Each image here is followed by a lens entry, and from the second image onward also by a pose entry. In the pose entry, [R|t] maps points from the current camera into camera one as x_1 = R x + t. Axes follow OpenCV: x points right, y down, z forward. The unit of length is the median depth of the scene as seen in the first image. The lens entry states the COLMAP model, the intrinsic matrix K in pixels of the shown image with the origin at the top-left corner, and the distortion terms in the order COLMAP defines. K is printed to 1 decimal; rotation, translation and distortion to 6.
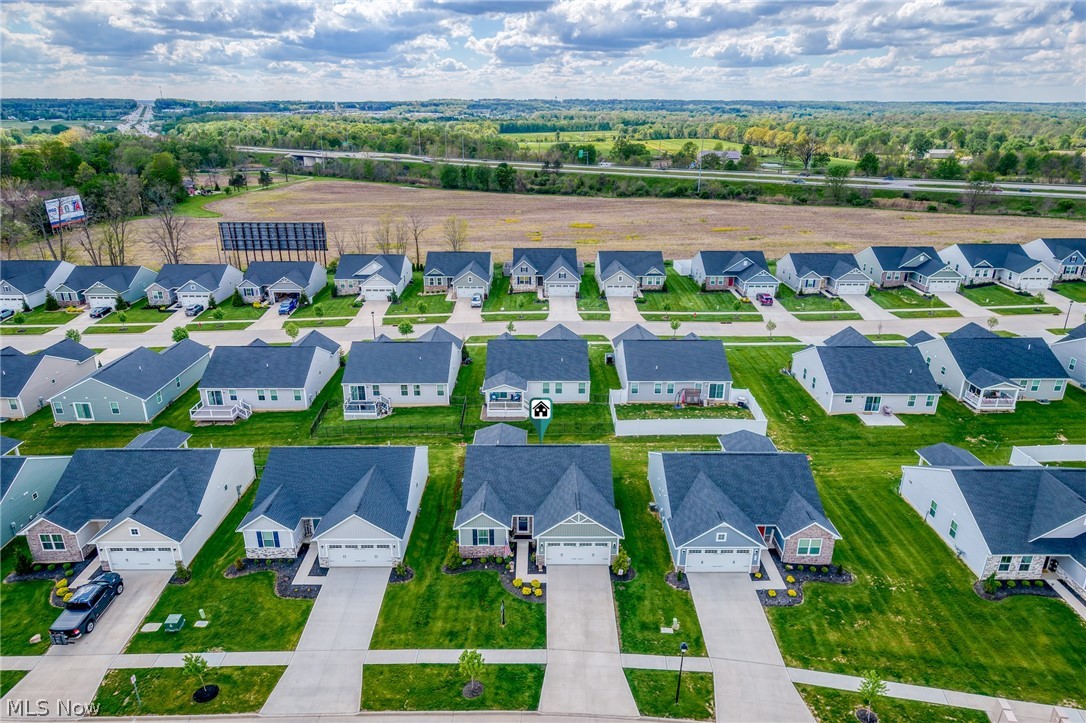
lens RADIAL K [[660.7, 0, 539.7], [0, 660.7, 370.1], [0, 0, 1]] dist [0.019510, 0.001268]
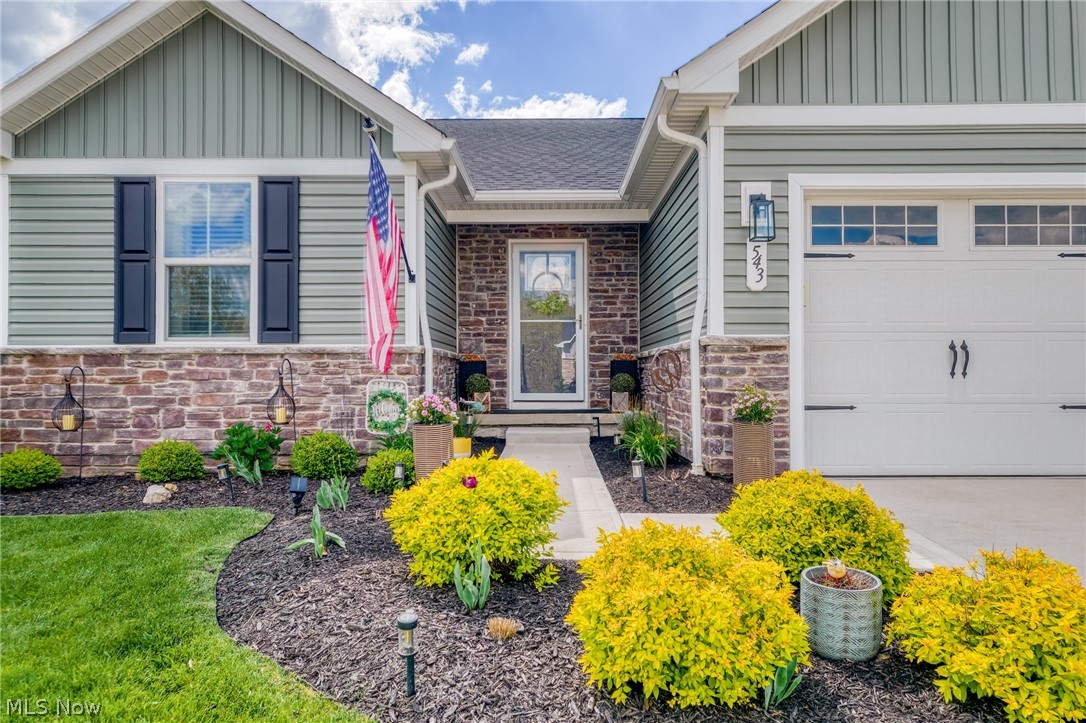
lens RADIAL K [[667.2, 0, 543.0], [0, 667.2, 361.5], [0, 0, 1]] dist [-0.001056, -0.000113]
pose [[0.999939, -0.005710, -0.009448, -0.025745], [0.001521, 0.918955, -0.394359, 0.316906], [0.010934, 0.394321, 0.918908, 0.904972]]
